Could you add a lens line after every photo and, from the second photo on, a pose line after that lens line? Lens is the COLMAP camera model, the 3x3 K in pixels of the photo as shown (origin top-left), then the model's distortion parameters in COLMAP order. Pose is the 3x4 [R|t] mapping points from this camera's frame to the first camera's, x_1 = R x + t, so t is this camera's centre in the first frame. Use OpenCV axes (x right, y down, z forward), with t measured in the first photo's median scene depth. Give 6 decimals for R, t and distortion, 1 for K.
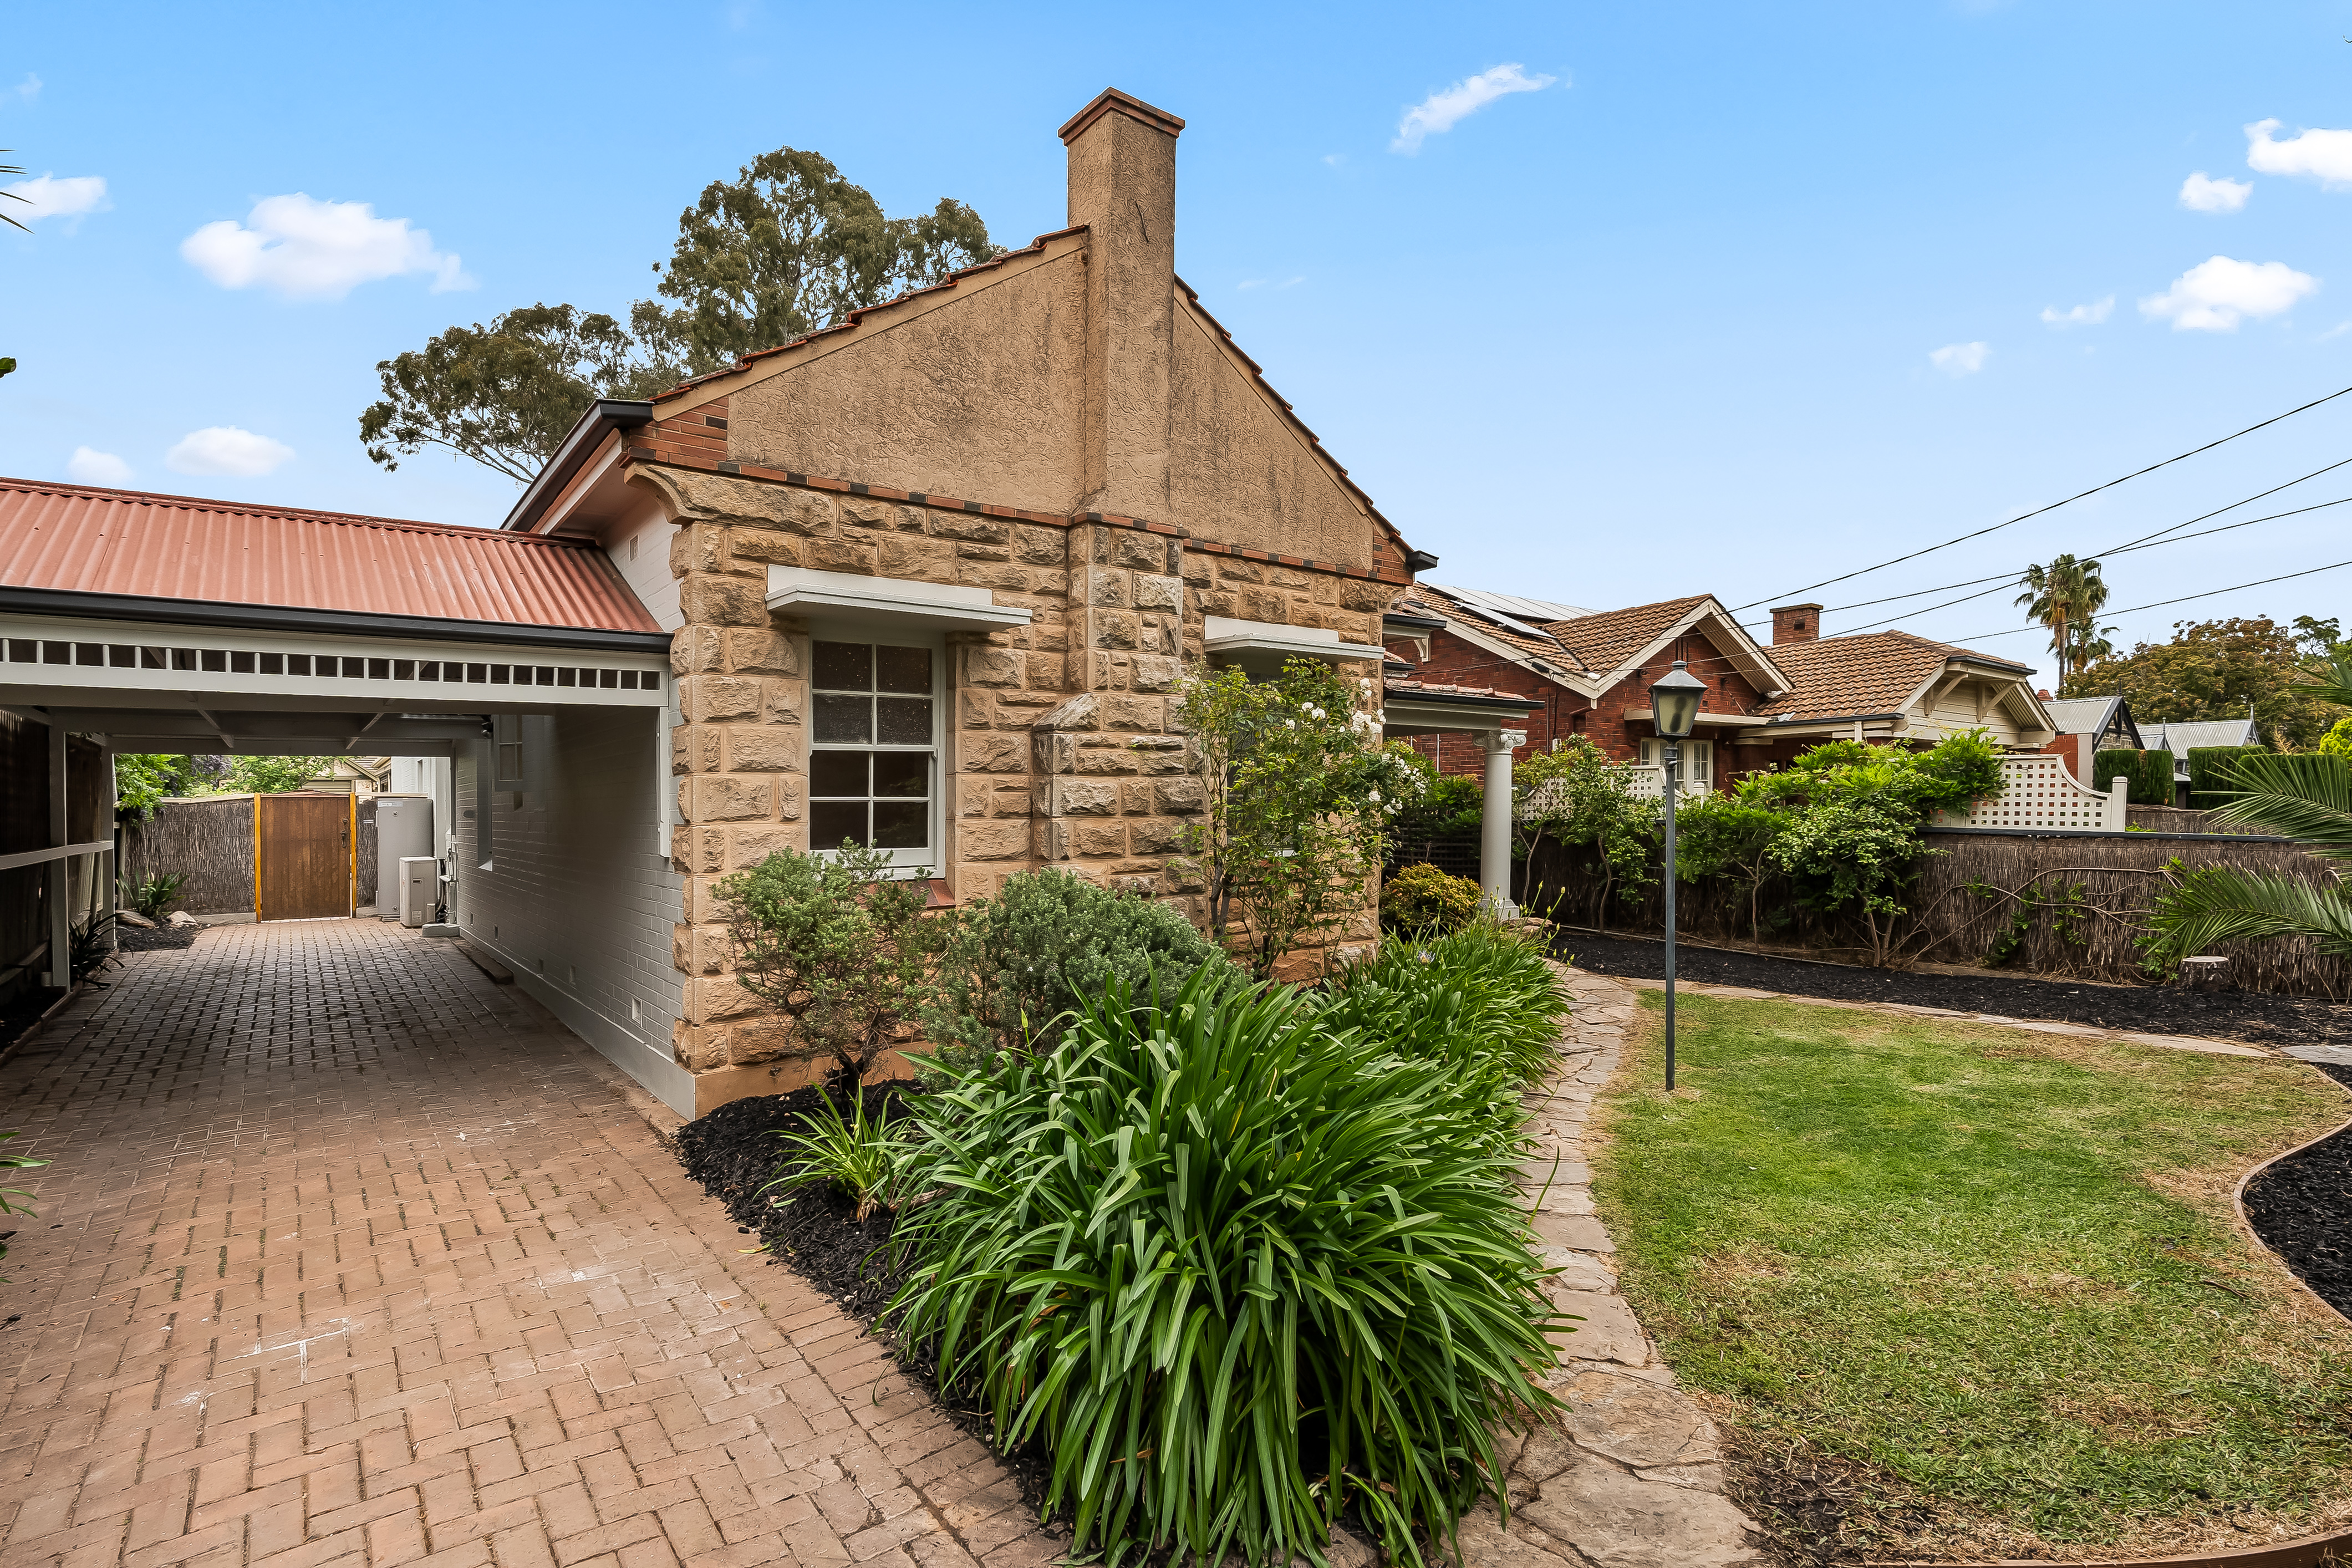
lens RADIAL K [[1143.7, 0, 1176.0], [0, 1143.7, 784.0], [0, 0, 1]] dist [-0.023851, 0.000219]
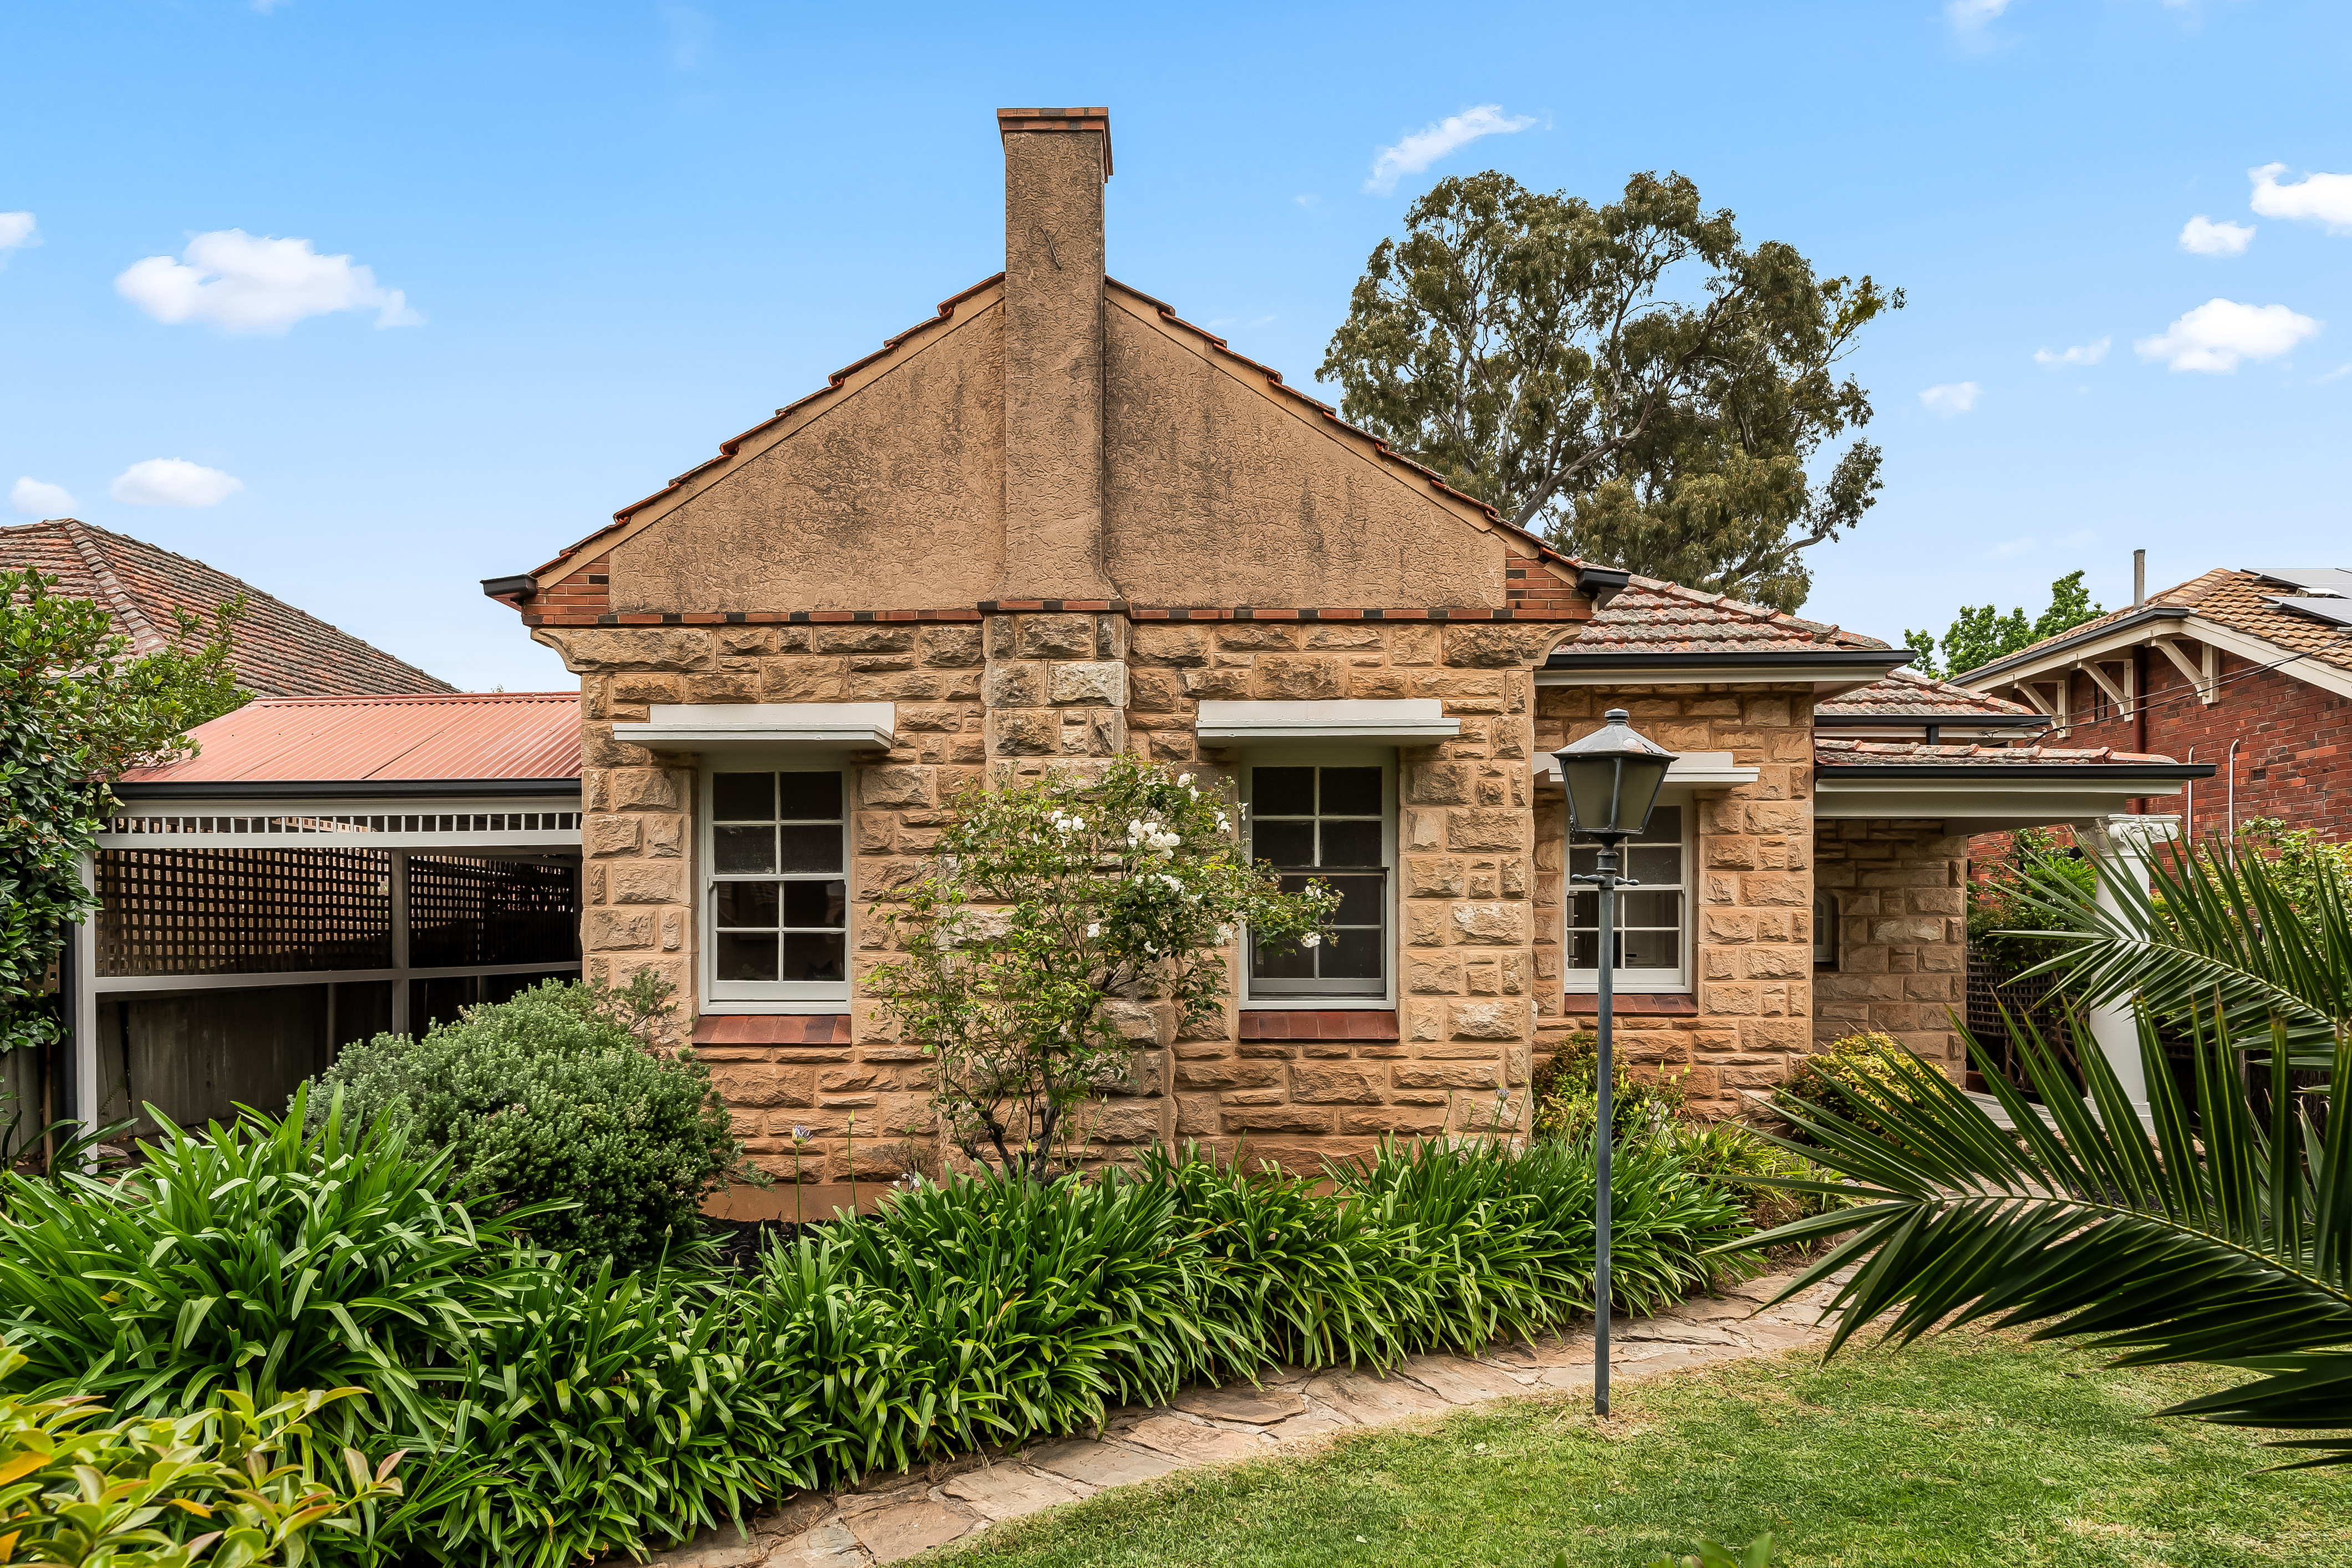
lens RADIAL K [[1377.4, 0, 1176.6], [0, 1377.4, 888.6], [0, 0, 1]] dist [-0.018329, -0.000849]
pose [[0.783391, -0.014693, -0.621355, 0.699122], [0.004984, 0.999837, -0.017359, -0.000139], [0.621509, 0.010502, 0.783337, 0.276219]]
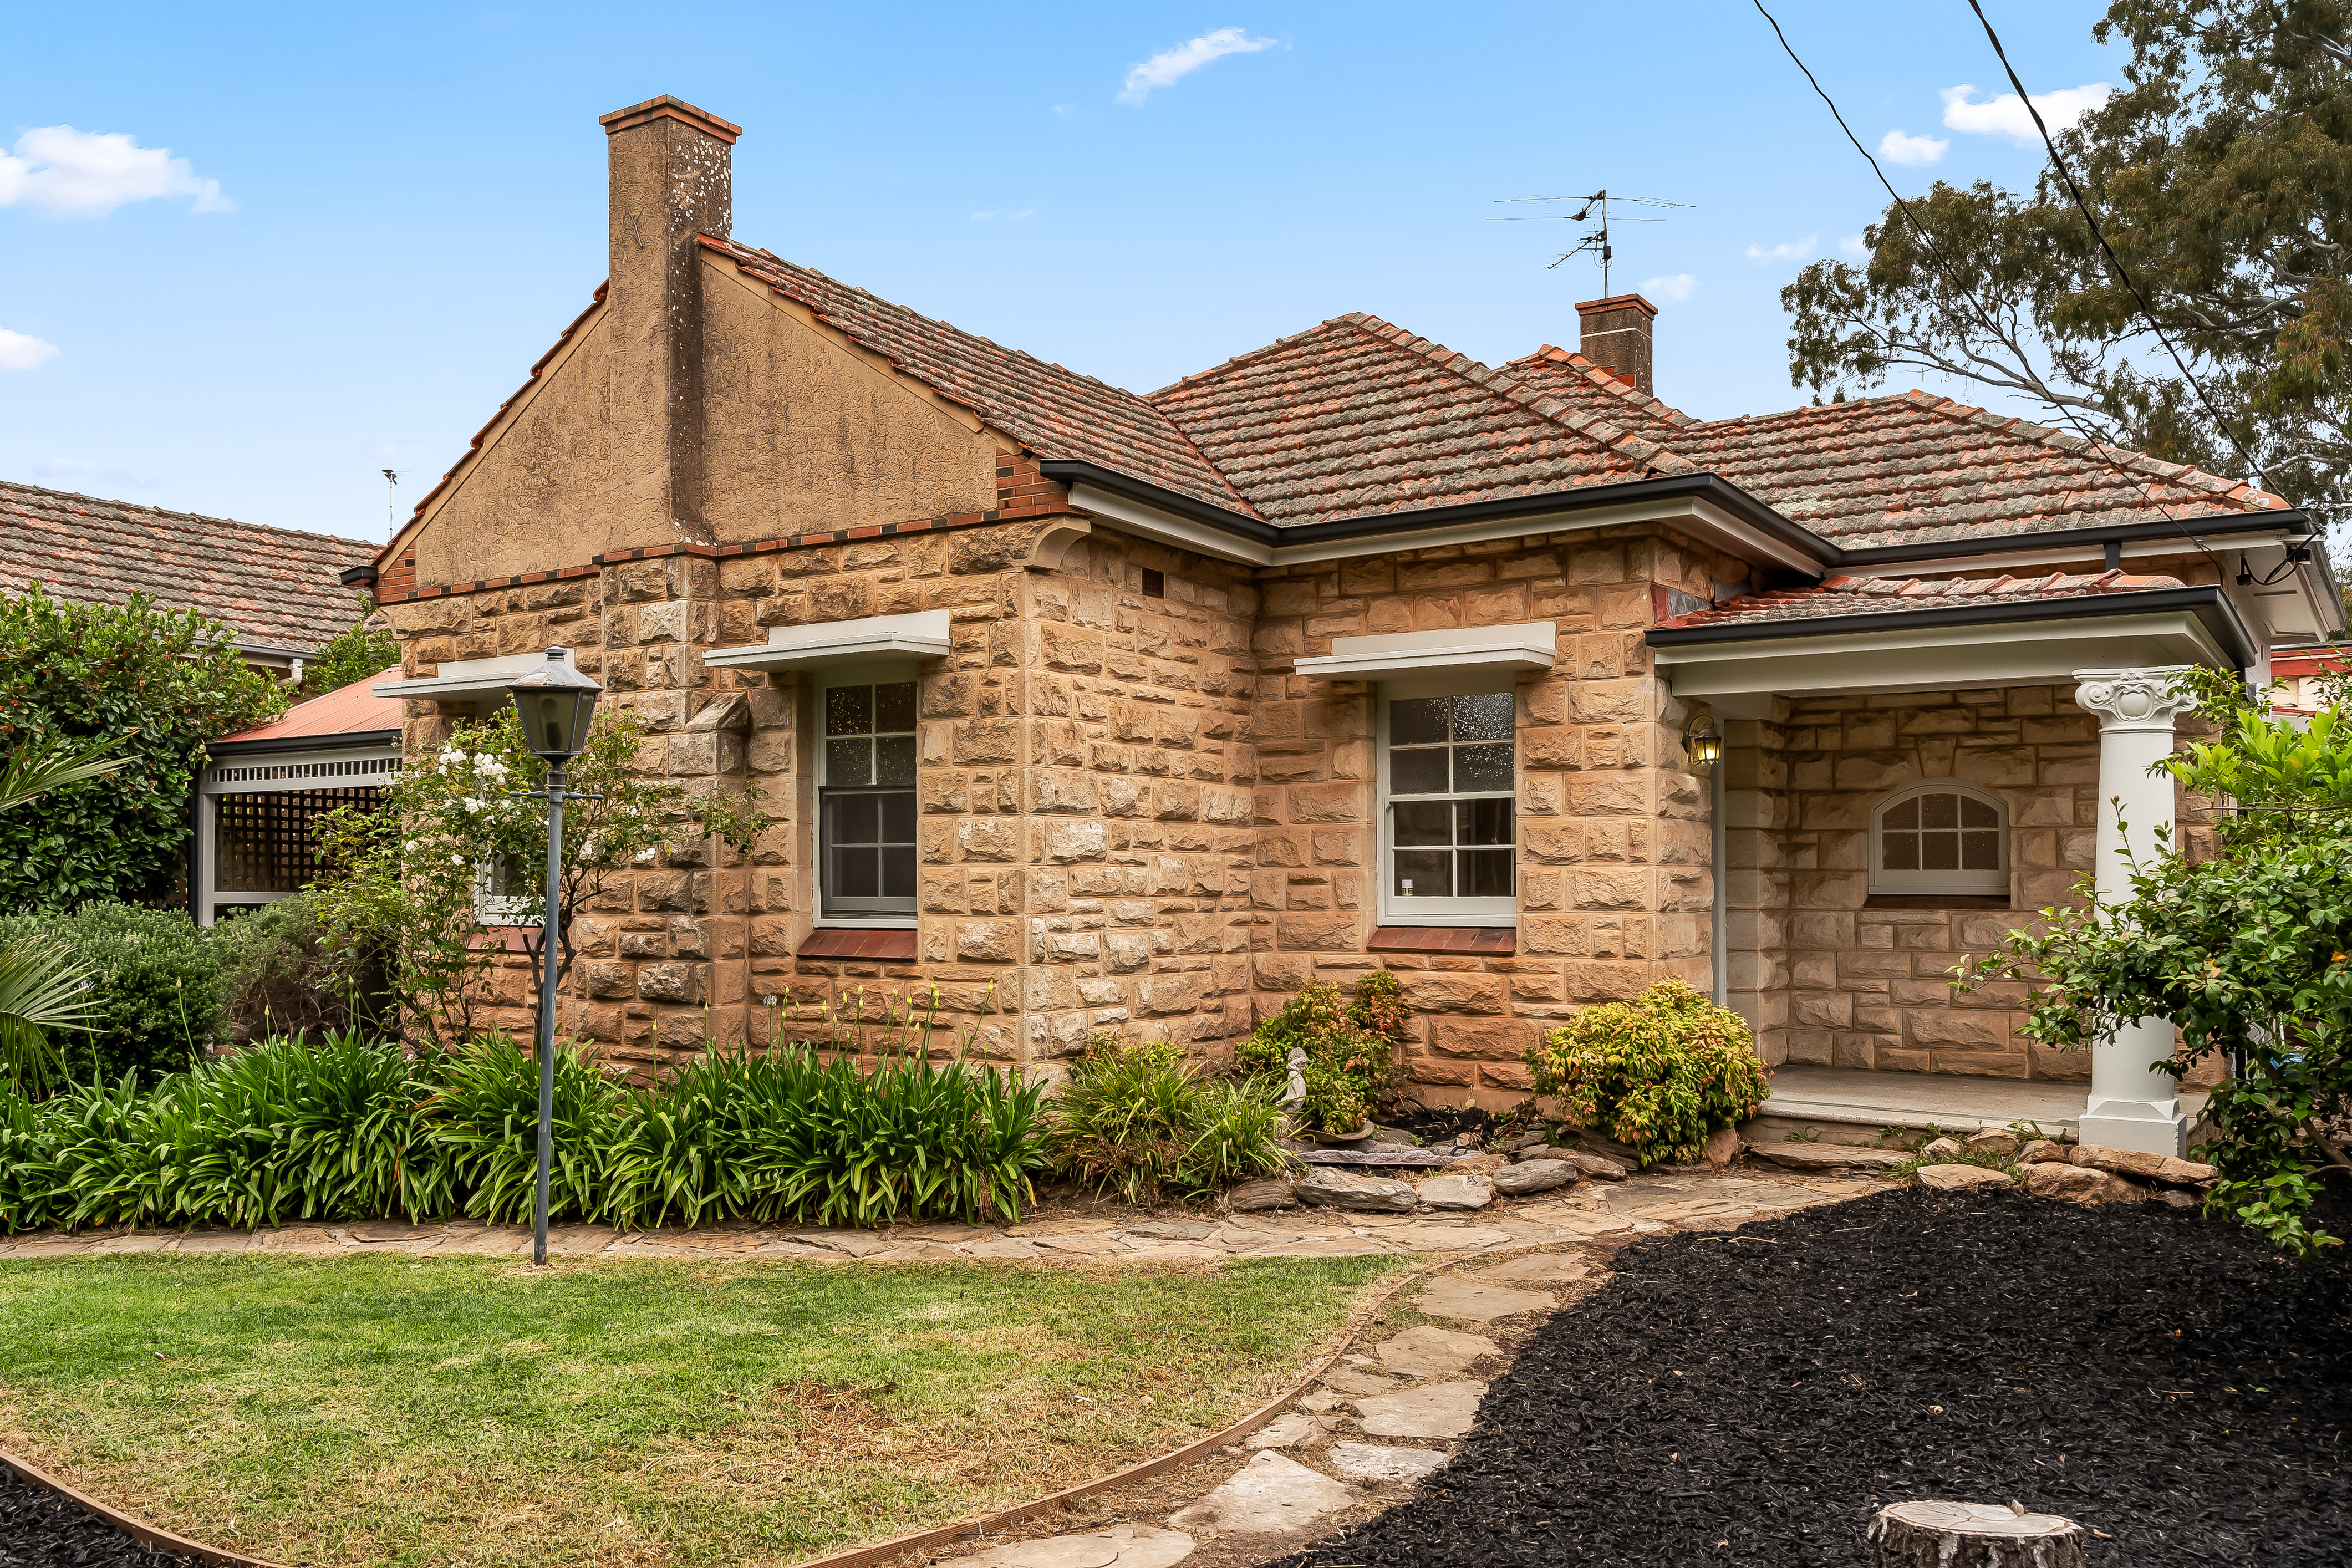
lens RADIAL K [[1908.3, 0, 1233.7], [0, 1908.3, 743.6], [0, 0, 1]] dist [0.004260, 0.002507]
pose [[0.328011, -0.060206, -0.942753, 1.652254], [0.013035, 0.998160, -0.059209, 0.025584], [0.944584, 0.007132, 0.328193, 0.994301]]
